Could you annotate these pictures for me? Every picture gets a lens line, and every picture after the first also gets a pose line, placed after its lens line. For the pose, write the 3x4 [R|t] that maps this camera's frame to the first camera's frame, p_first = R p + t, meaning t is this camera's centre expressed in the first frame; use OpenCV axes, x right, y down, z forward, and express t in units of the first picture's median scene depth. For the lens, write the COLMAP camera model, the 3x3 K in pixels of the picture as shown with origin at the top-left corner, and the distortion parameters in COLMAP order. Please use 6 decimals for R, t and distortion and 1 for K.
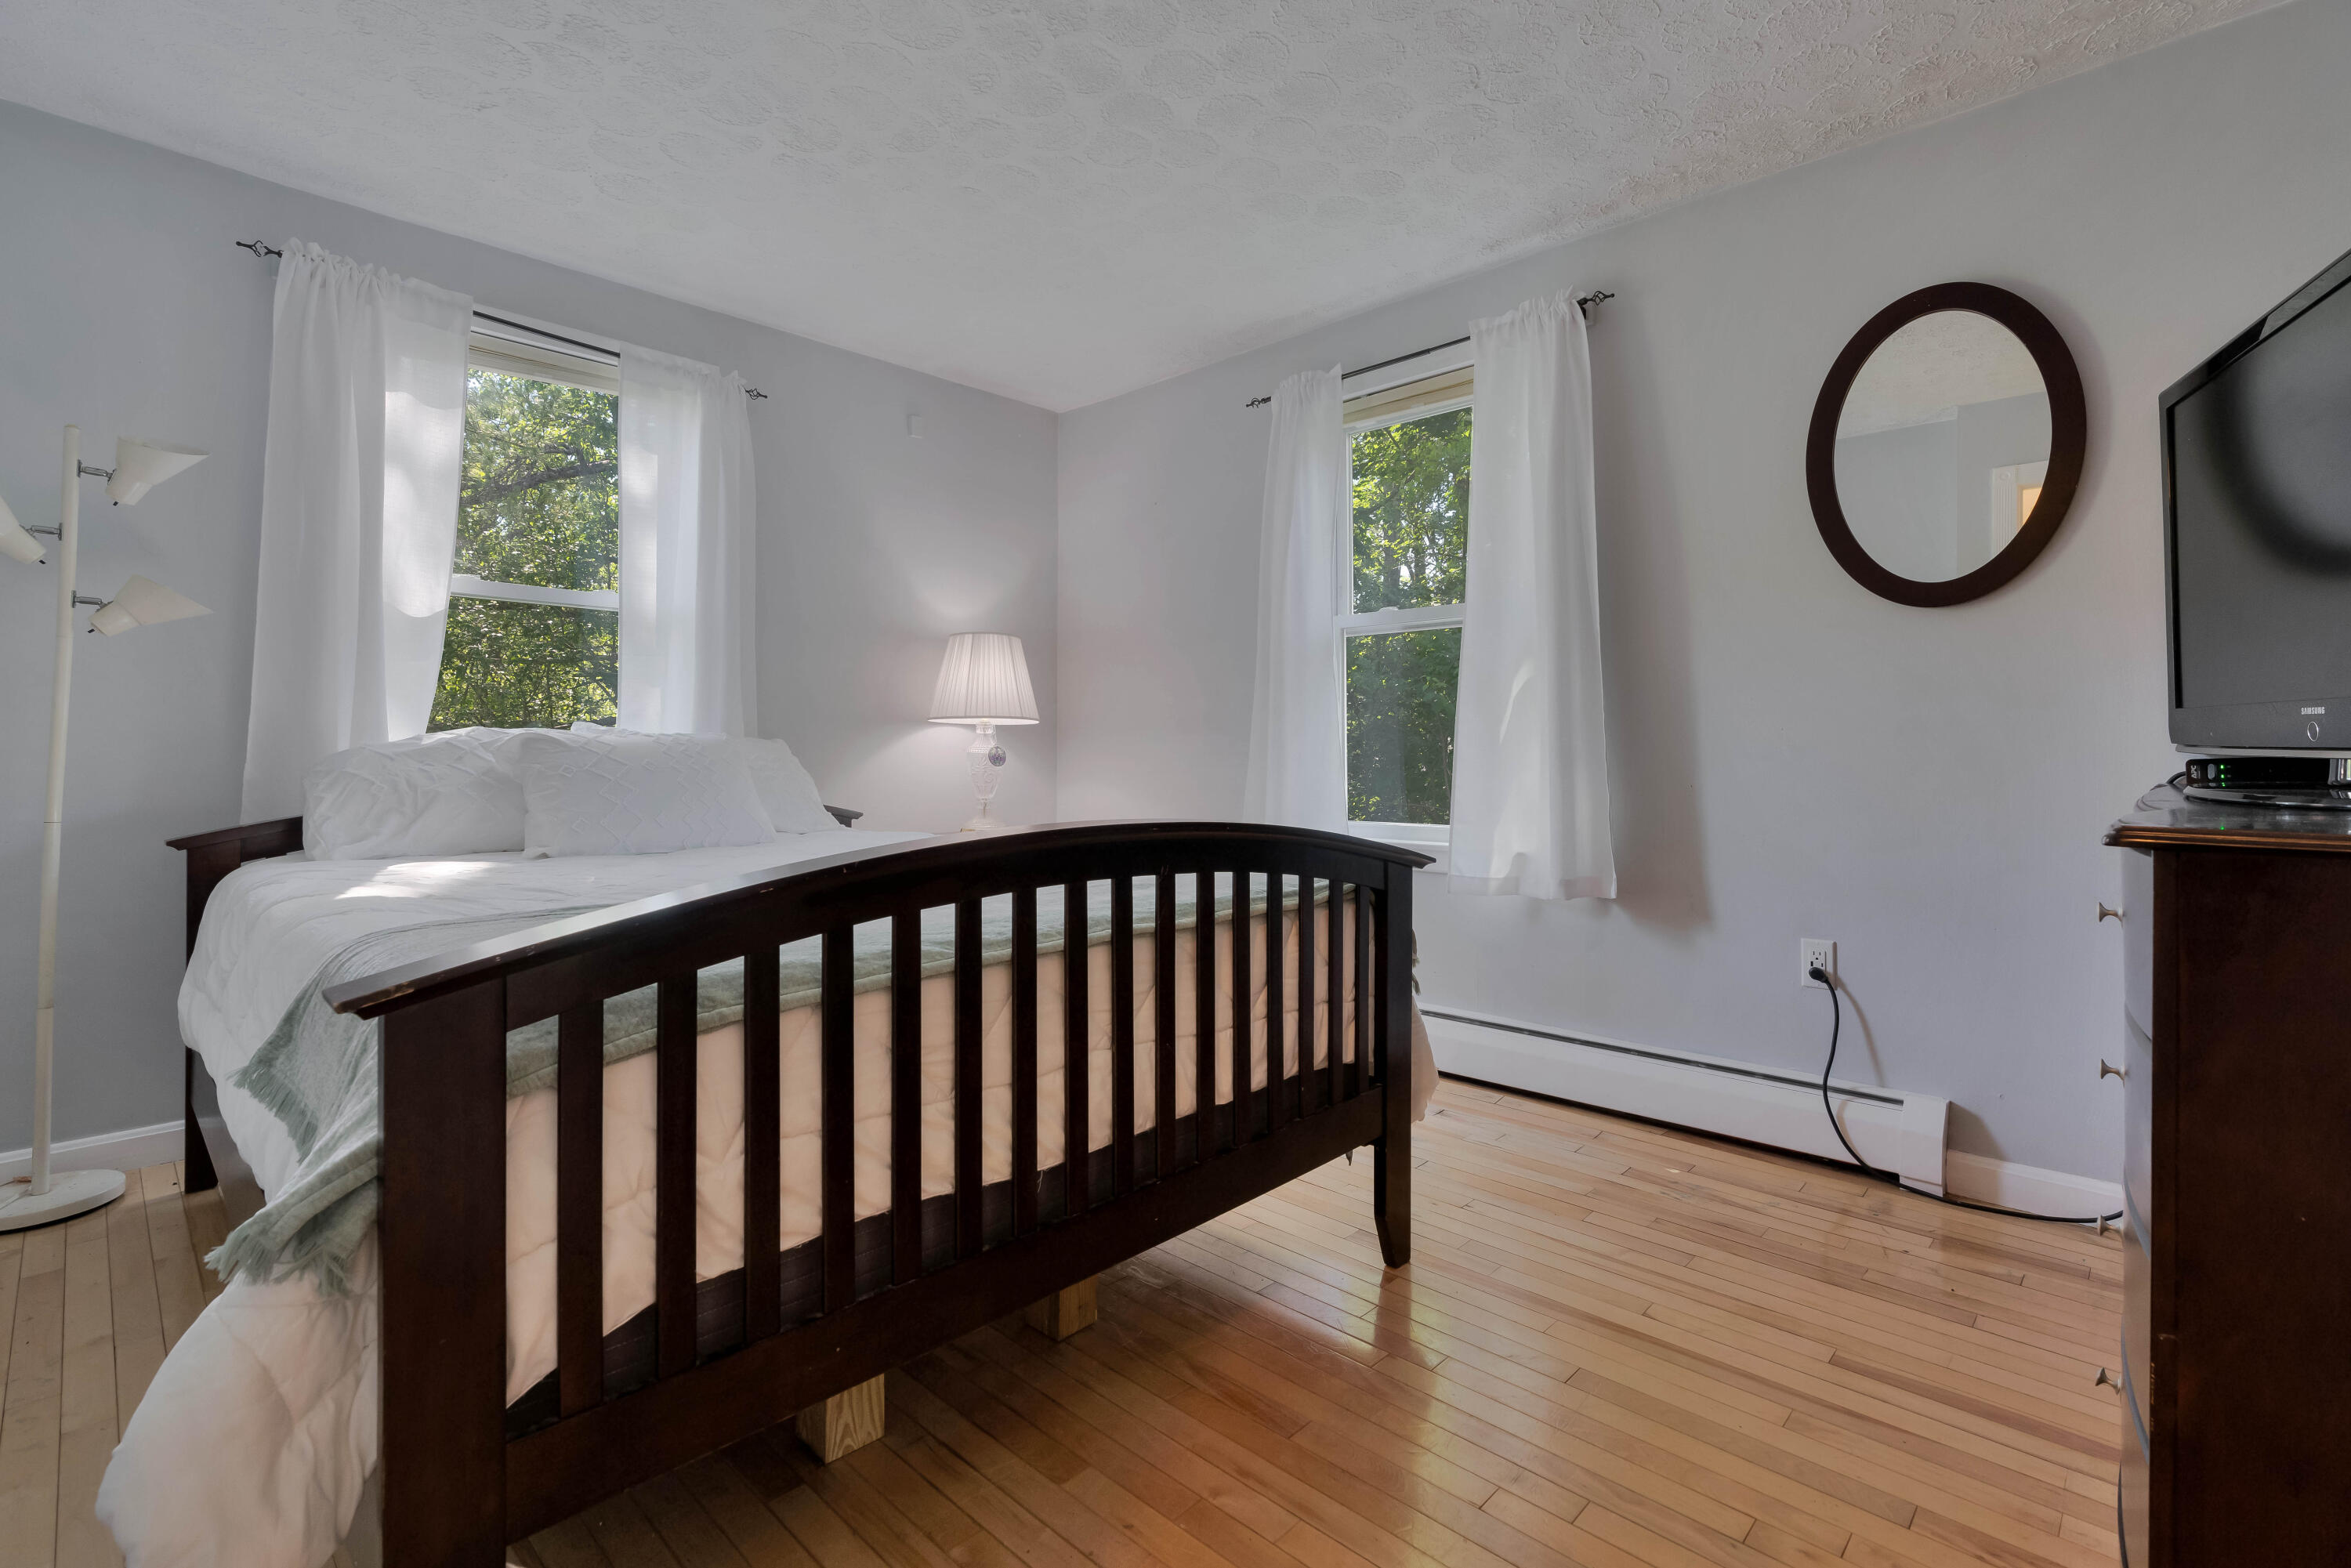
lens RADIAL K [[1062.2, 0, 1186.1], [0, 1062.2, 782.8], [0, 0, 1]] dist [-0.019147, 0.007138]
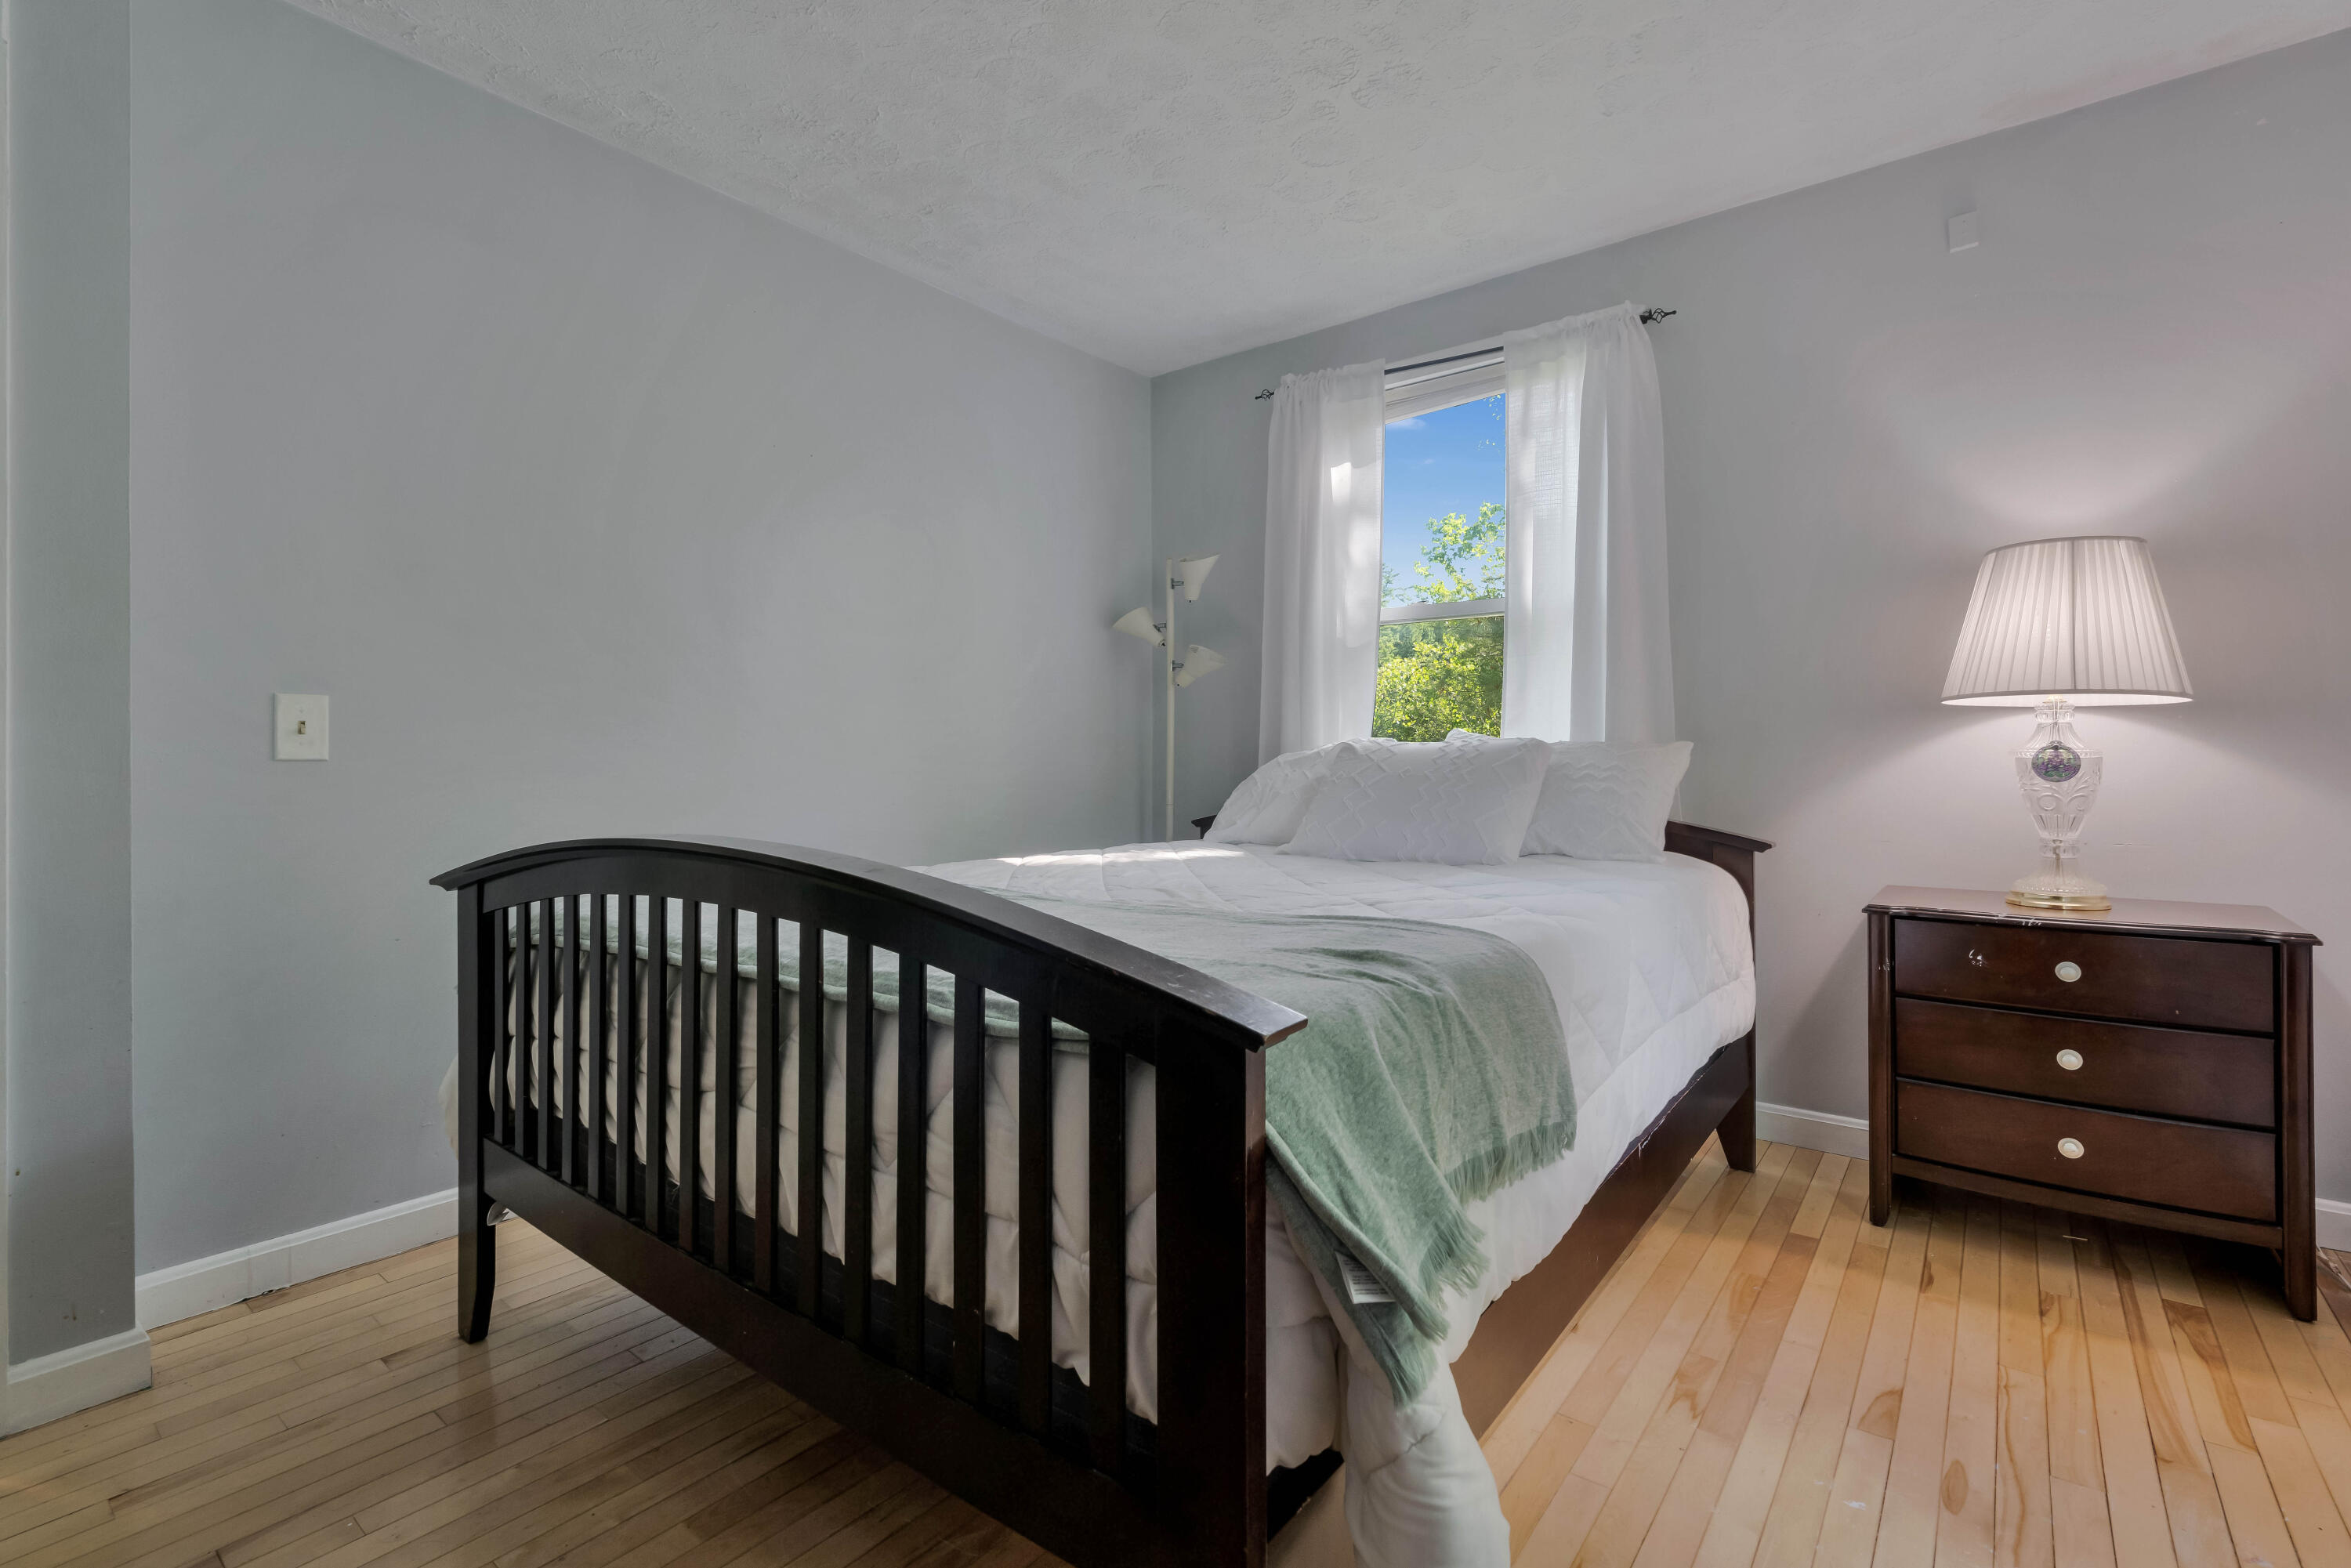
lens RADIAL K [[1062.2, 0, 1186.1], [0, 1062.2, 782.8], [0, 0, 1]] dist [-0.019147, 0.007138]
pose [[0.099585, 0.018946, -0.994849, 0.551024], [-0.022848, 0.999599, 0.016749, -0.022908], [0.994767, 0.021062, 0.099978, 0.843536]]
